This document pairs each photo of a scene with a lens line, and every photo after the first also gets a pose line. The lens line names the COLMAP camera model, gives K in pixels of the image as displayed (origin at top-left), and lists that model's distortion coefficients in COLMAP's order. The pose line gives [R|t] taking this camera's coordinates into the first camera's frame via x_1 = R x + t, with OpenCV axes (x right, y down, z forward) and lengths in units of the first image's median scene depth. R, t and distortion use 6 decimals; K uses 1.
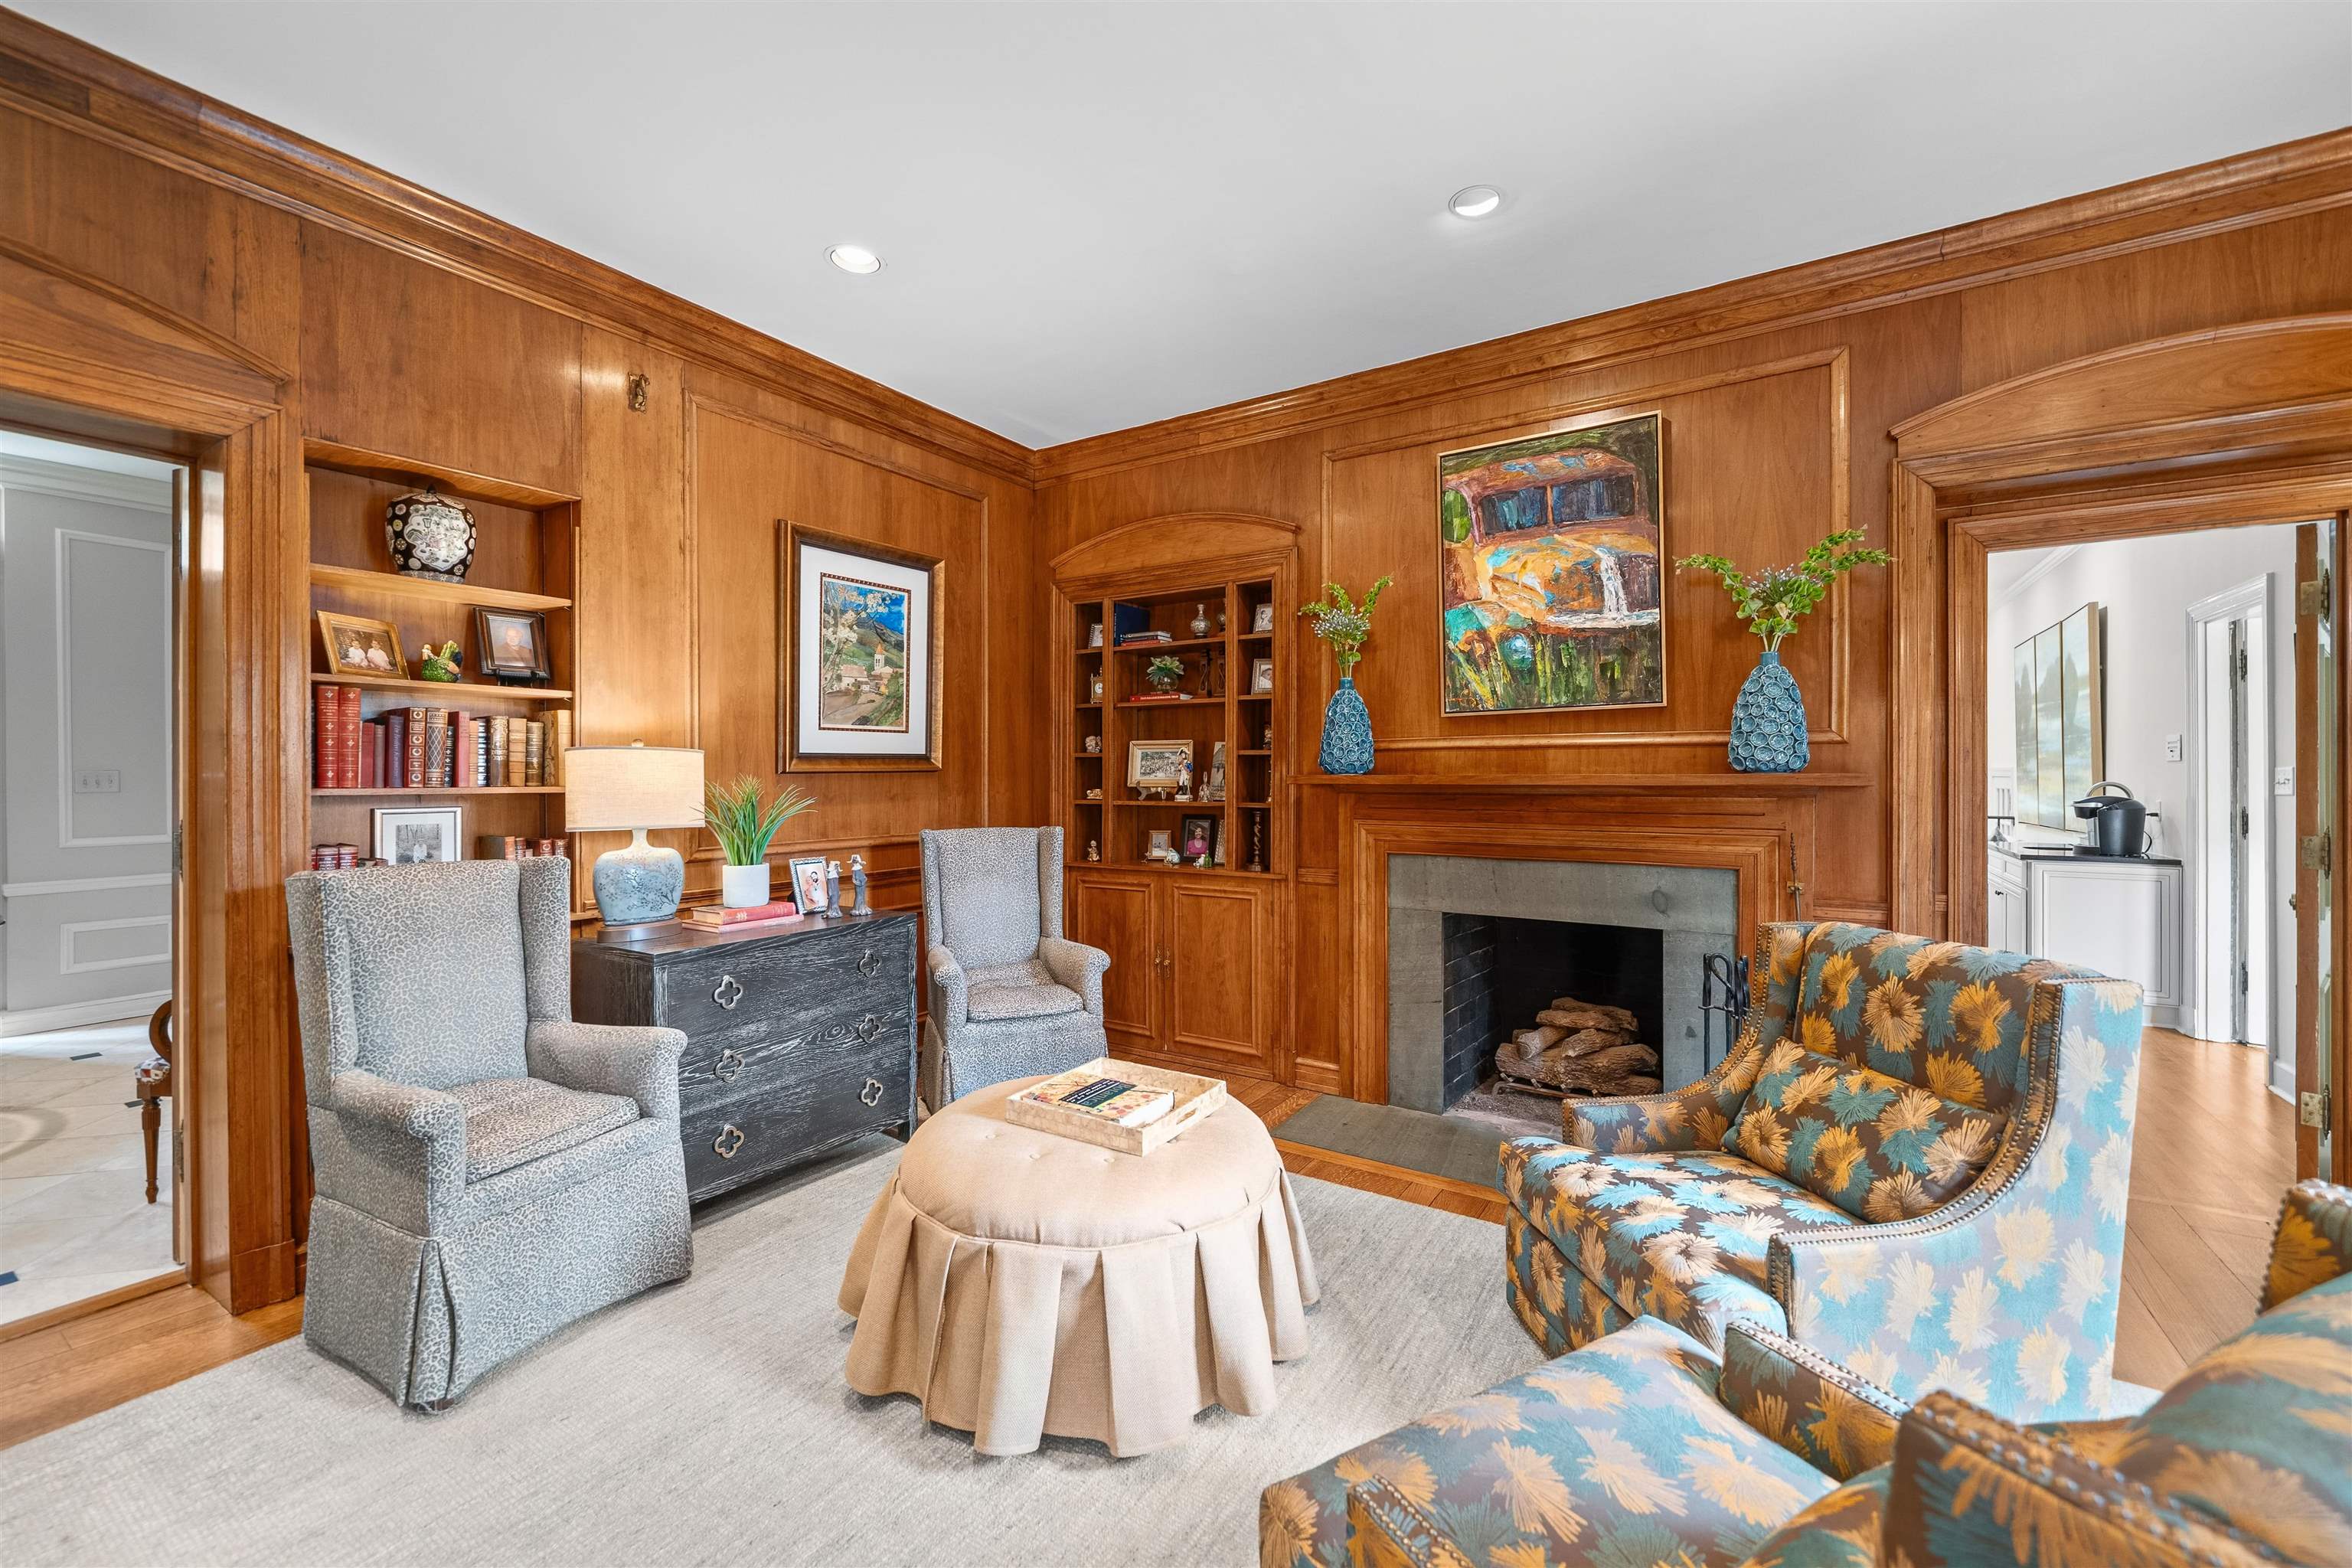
lens RADIAL K [[922.3, 0, 1176.0], [0, 922.3, 778.7], [0, 0, 1]] dist [0.000932, 0.000026]
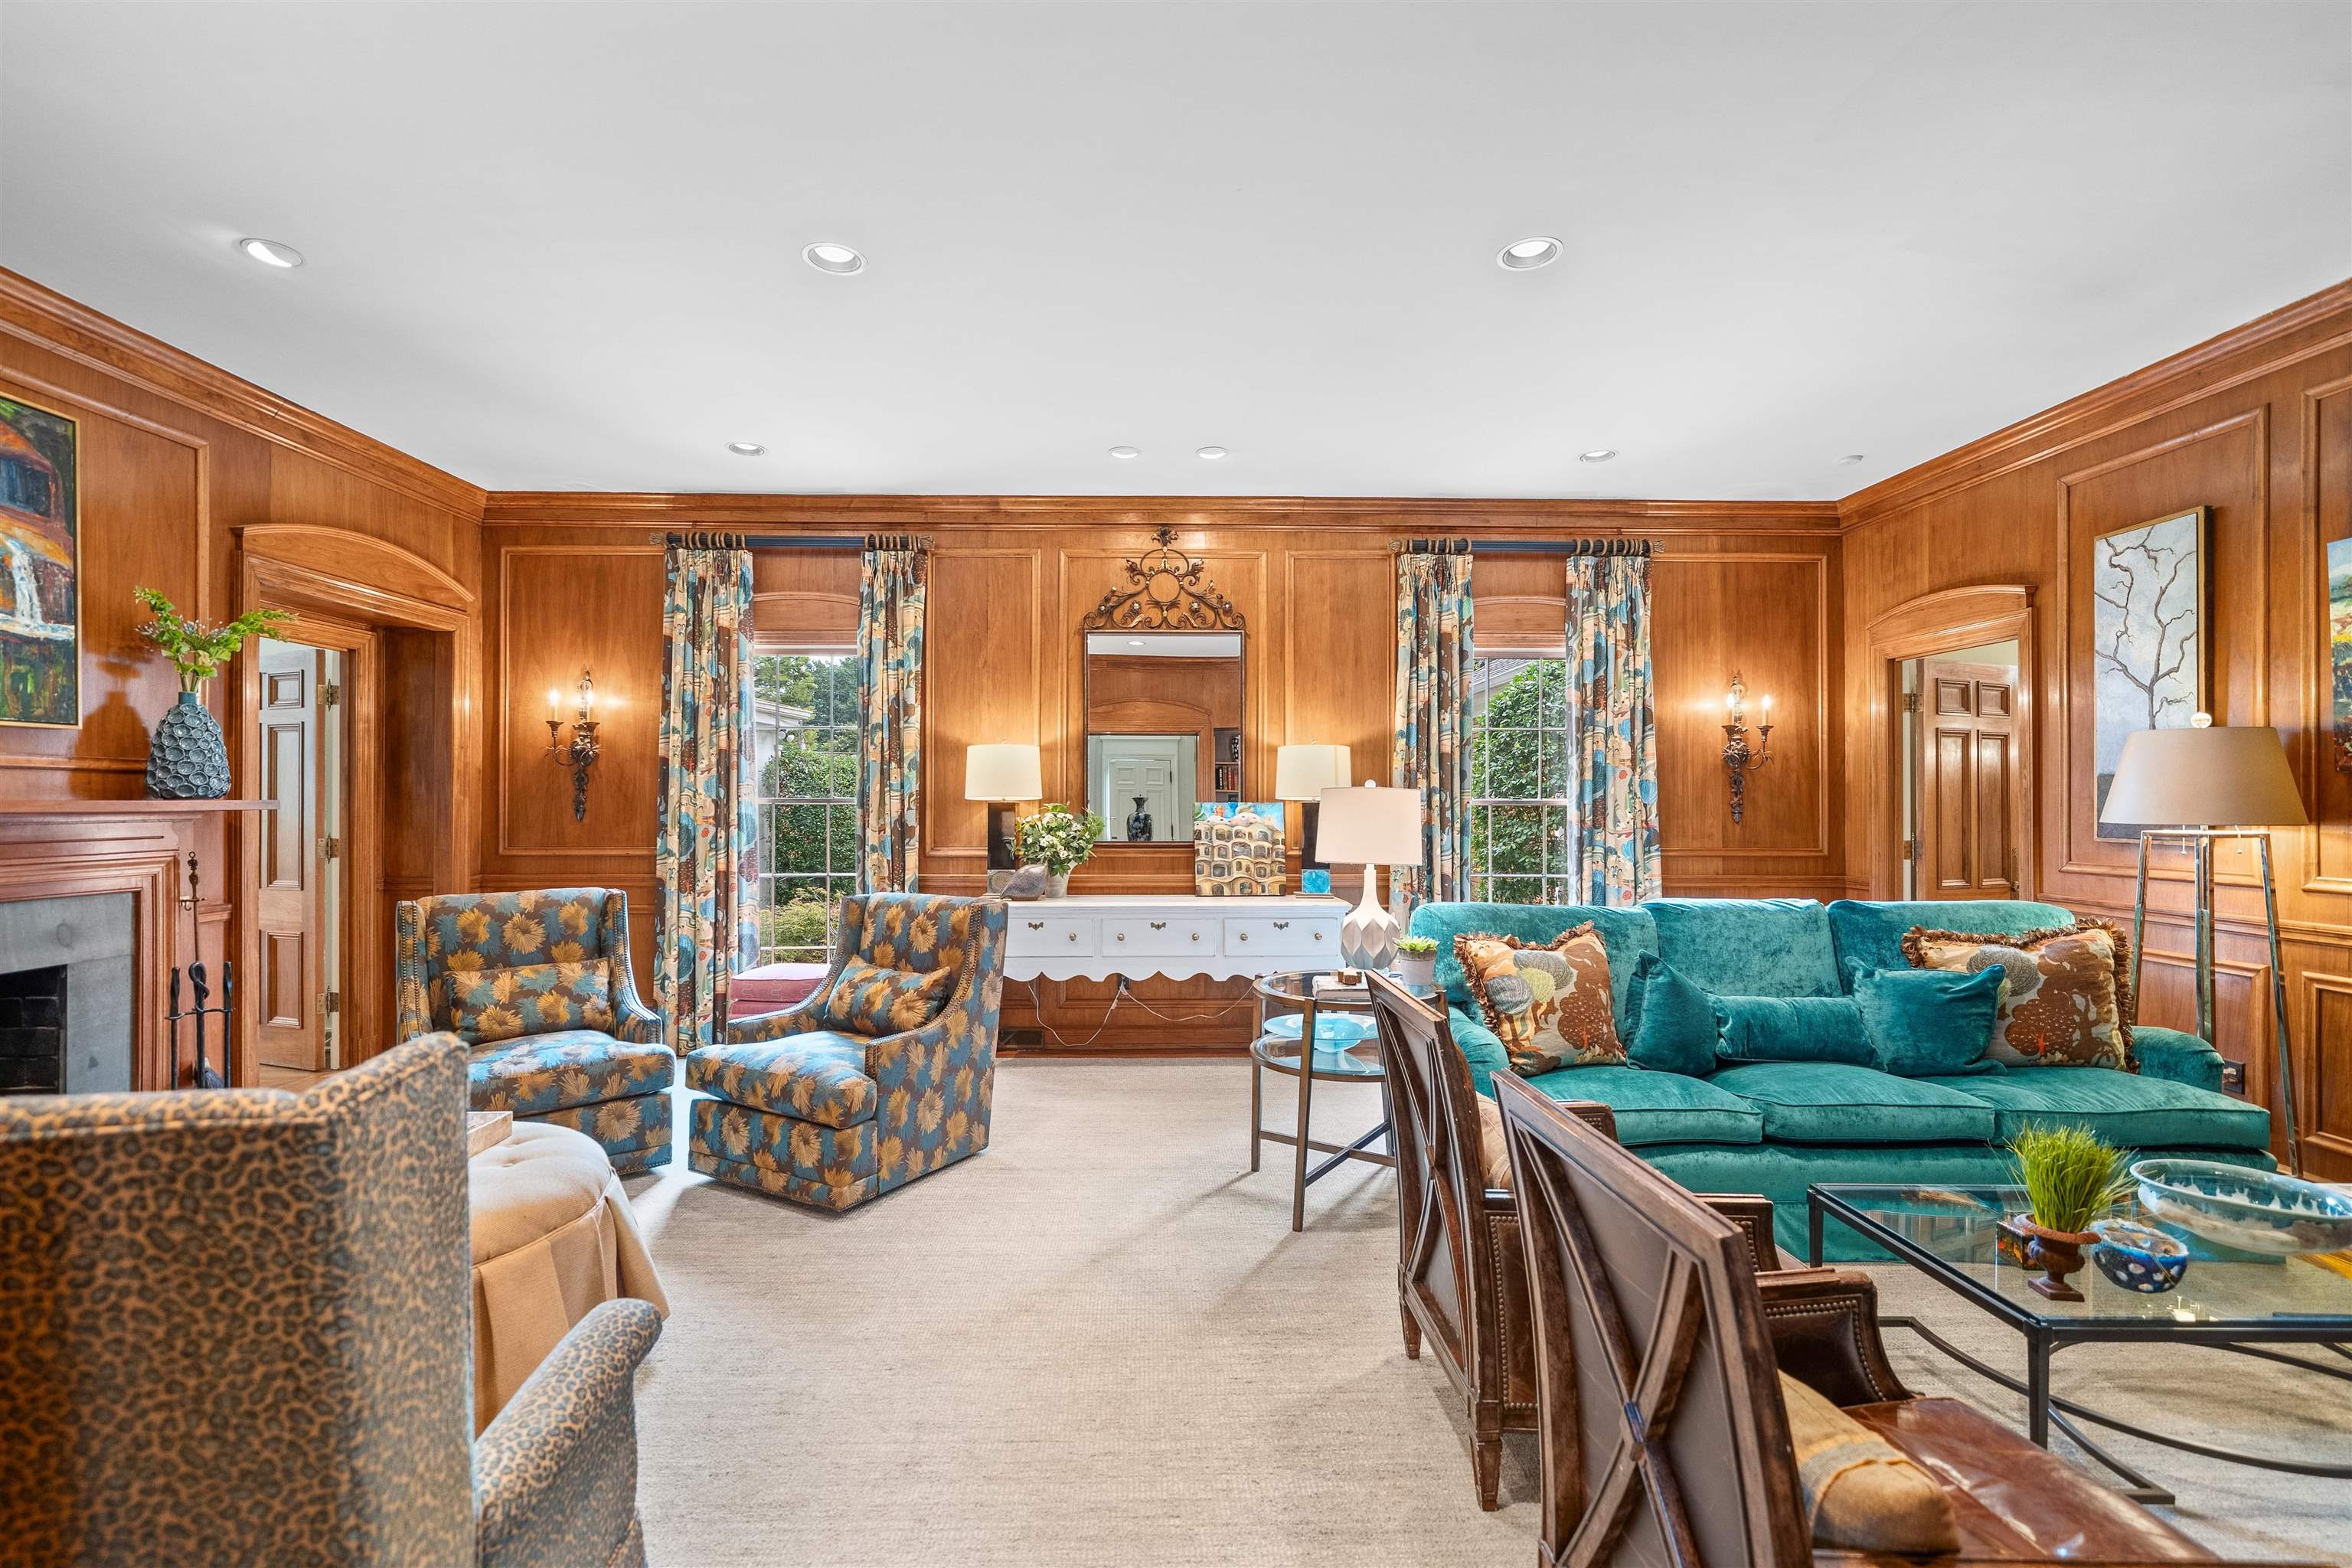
lens RADIAL K [[1023.4, 0, 1170.2], [0, 1023.4, 792.9], [0, 0, 1]] dist [-0.001910, -0.000087]
pose [[-0.558758, 0.005262, 0.829314, -0.964342], [0.001012, 0.999983, -0.005662, -0.005498], [-0.829330, -0.002324, -0.558754, 0.641603]]
